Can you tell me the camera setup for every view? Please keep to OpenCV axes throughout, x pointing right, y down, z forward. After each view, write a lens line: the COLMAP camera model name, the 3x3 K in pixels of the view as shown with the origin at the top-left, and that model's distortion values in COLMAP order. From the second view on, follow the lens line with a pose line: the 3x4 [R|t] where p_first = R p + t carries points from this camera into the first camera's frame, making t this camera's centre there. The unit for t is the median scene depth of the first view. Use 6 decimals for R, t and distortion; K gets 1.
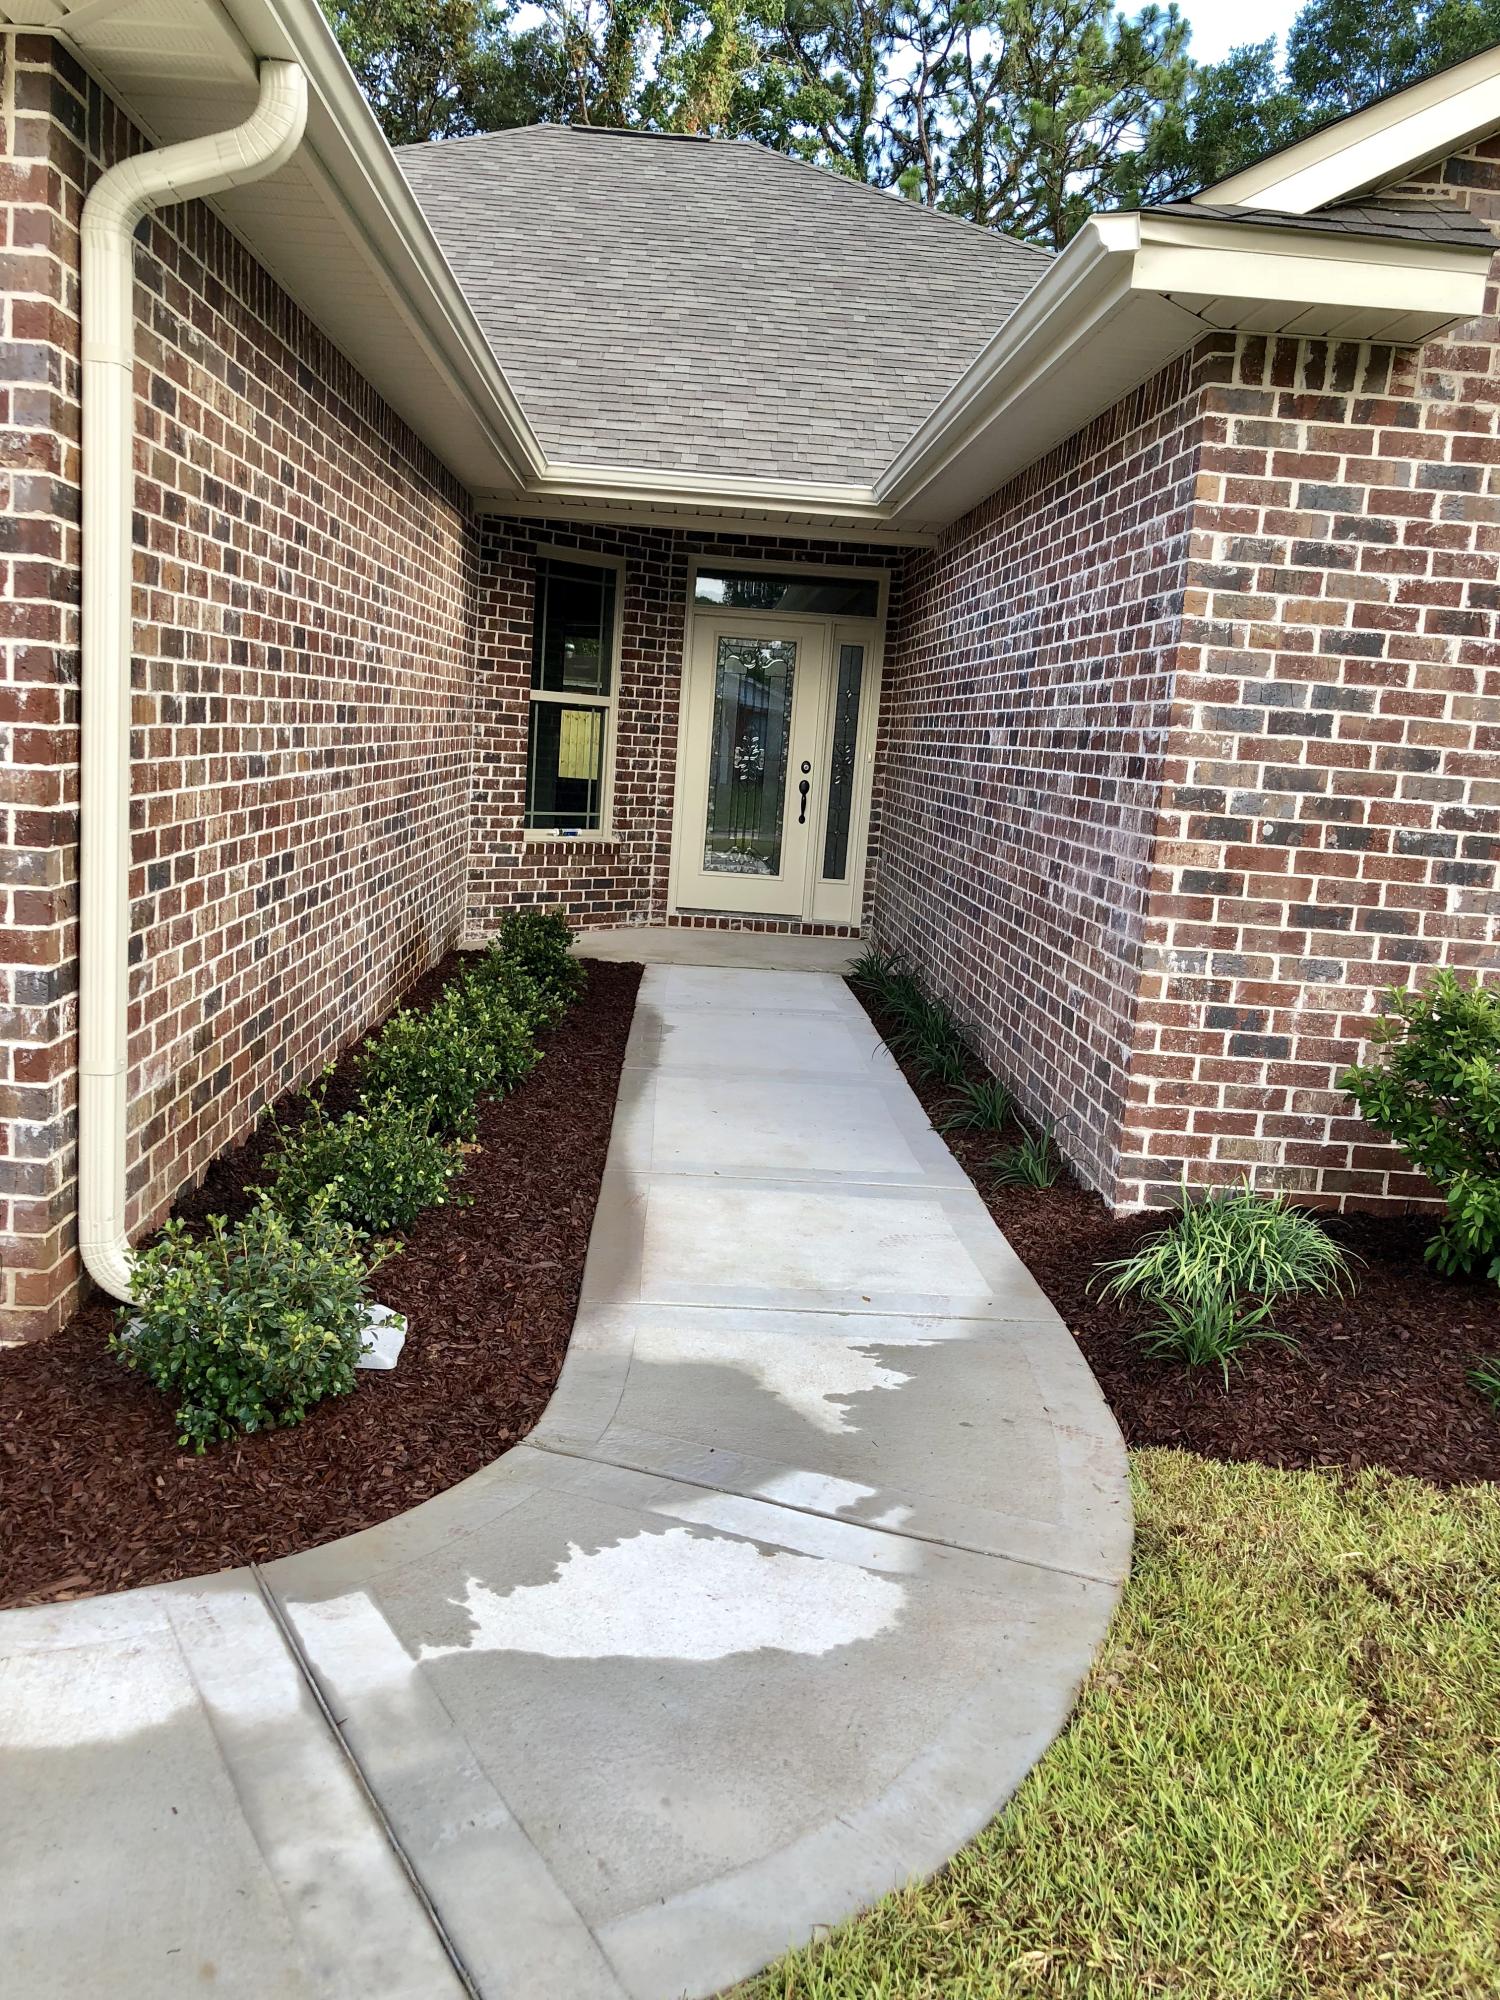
lens RADIAL K [[1631.5, 0, 754.4], [0, 1631.5, 1003.8], [0, 0, 1]] dist [-0.016032, 0.018983]
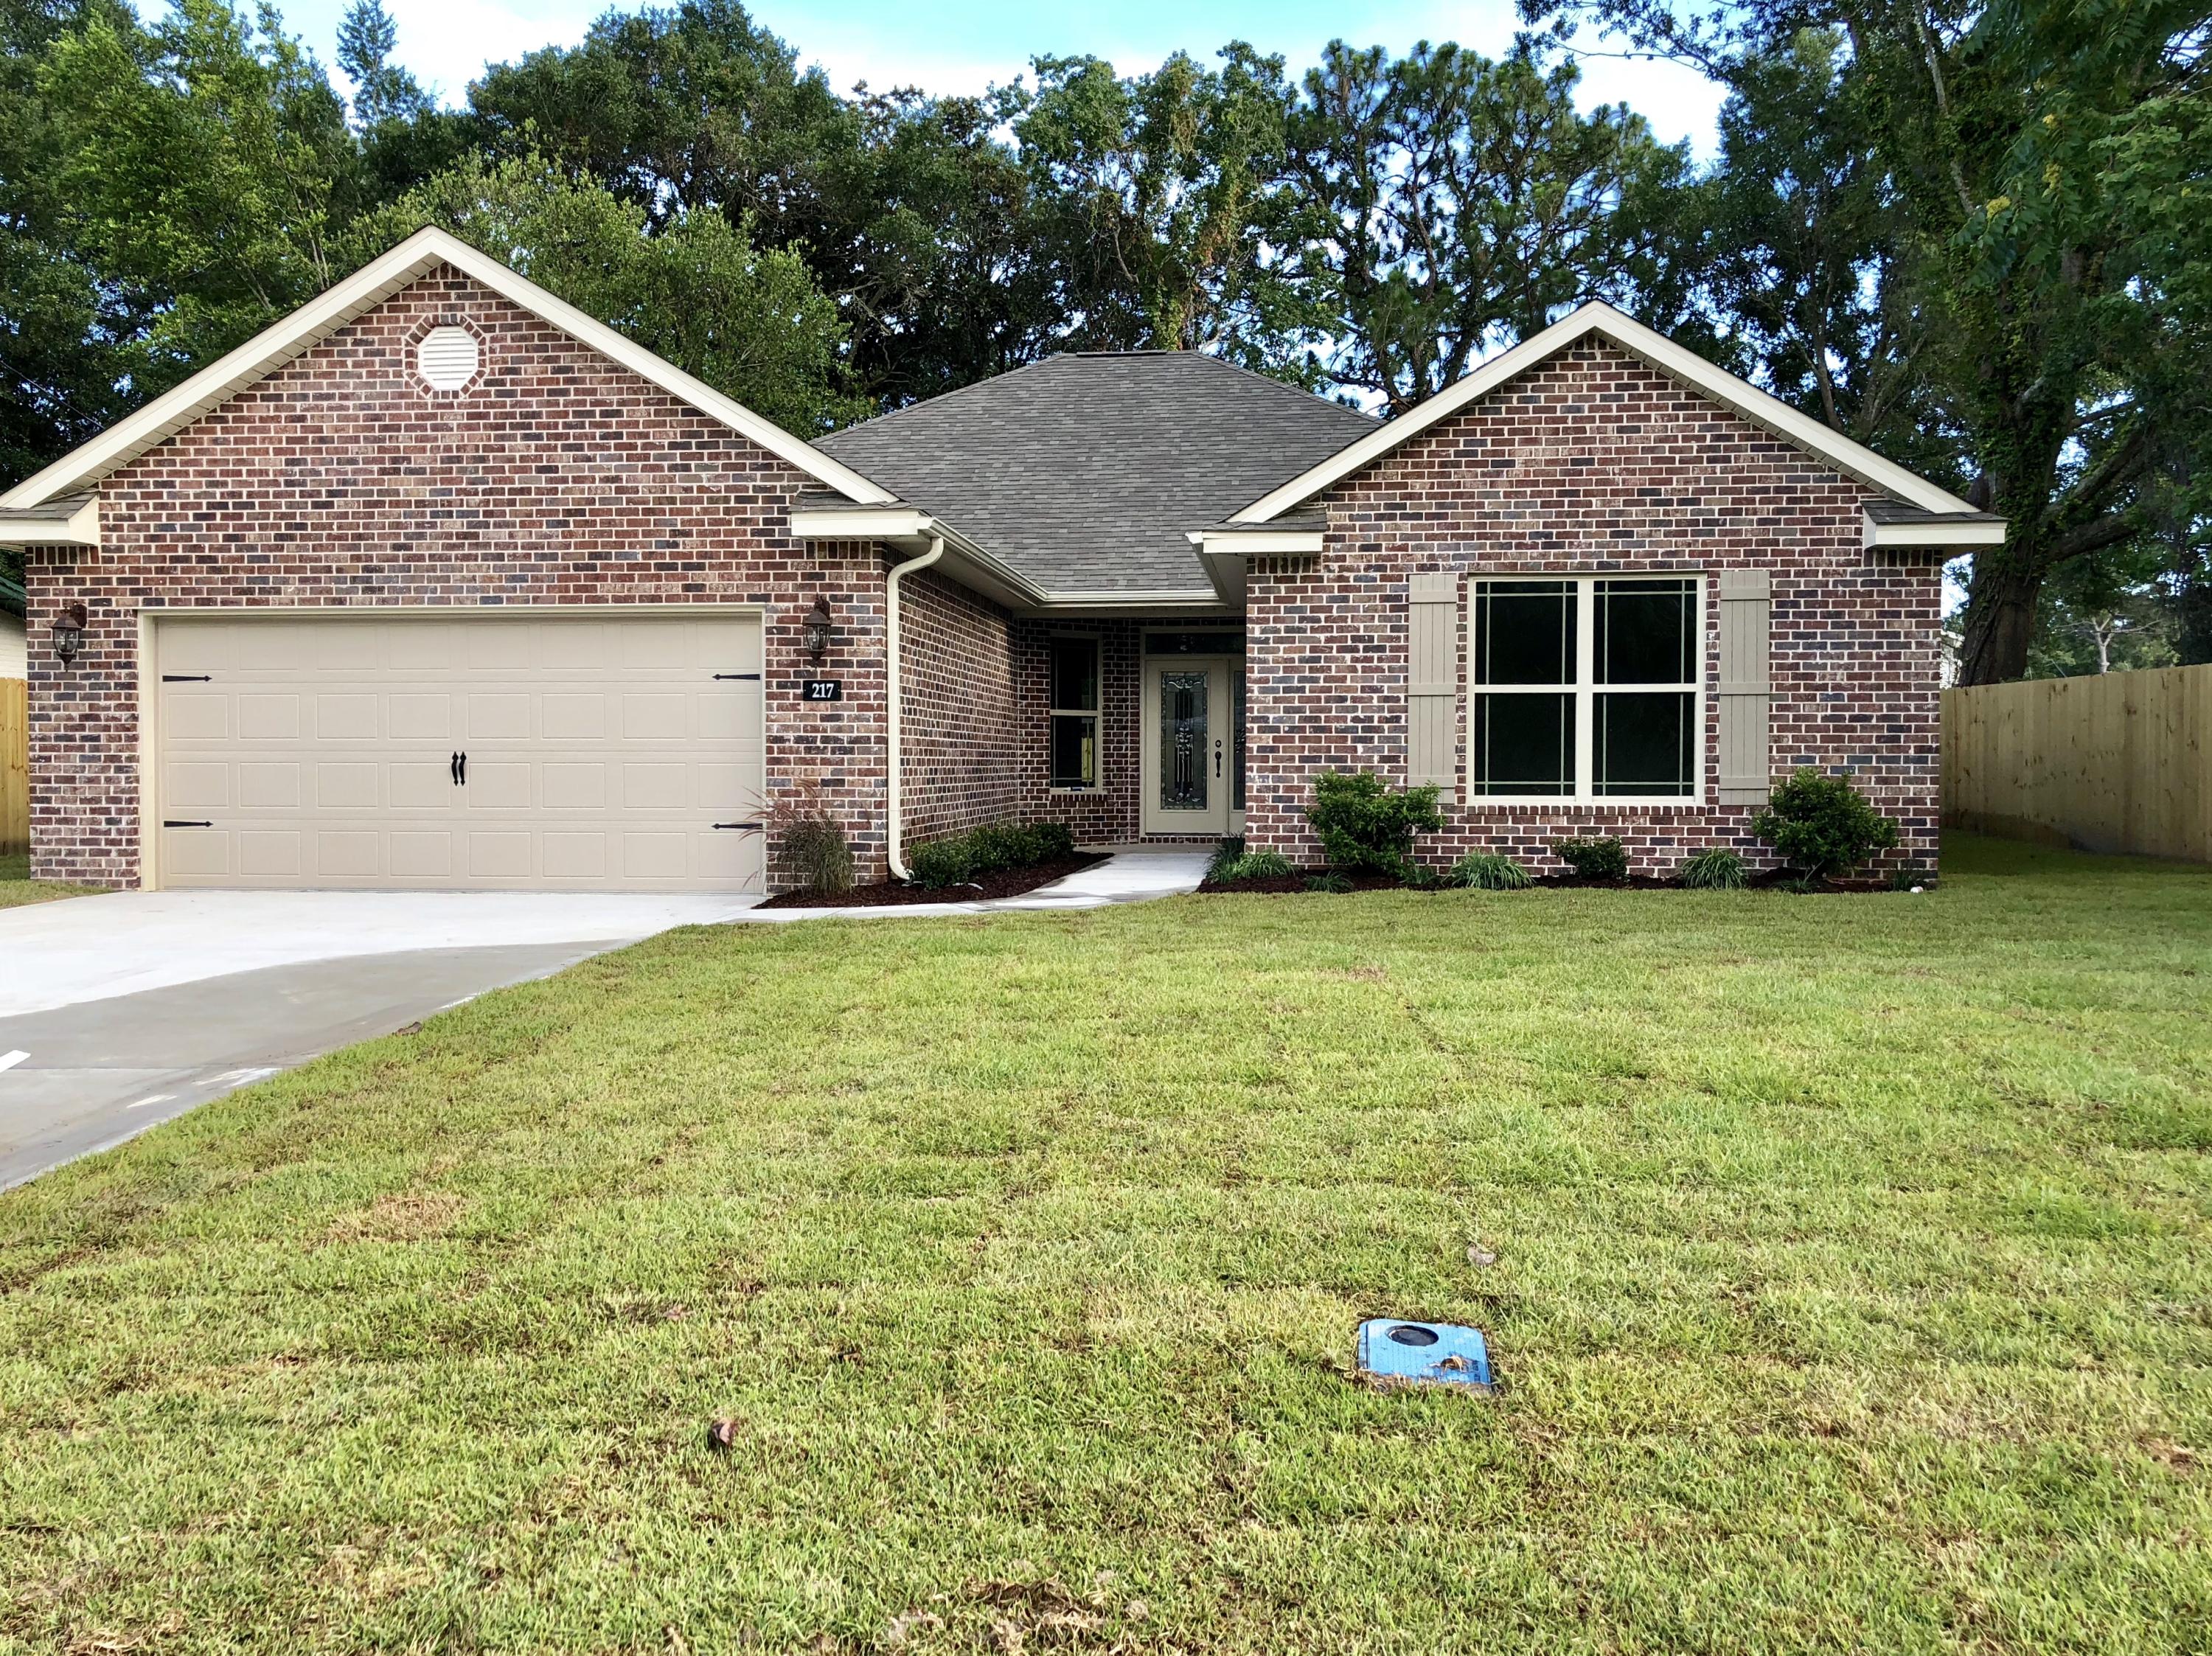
lens RADIAL K [[1804.4, 0, 1105.0], [0, 1804.4, 826.6], [0, 0, 1]] dist [-0.016032, 0.018983]
pose [[0.986867, -0.063794, -0.148406, 0.449021], [0.043036, 0.989343, -0.139099, 0.459617], [0.155698, 0.130885, 0.979095, -1.969915]]
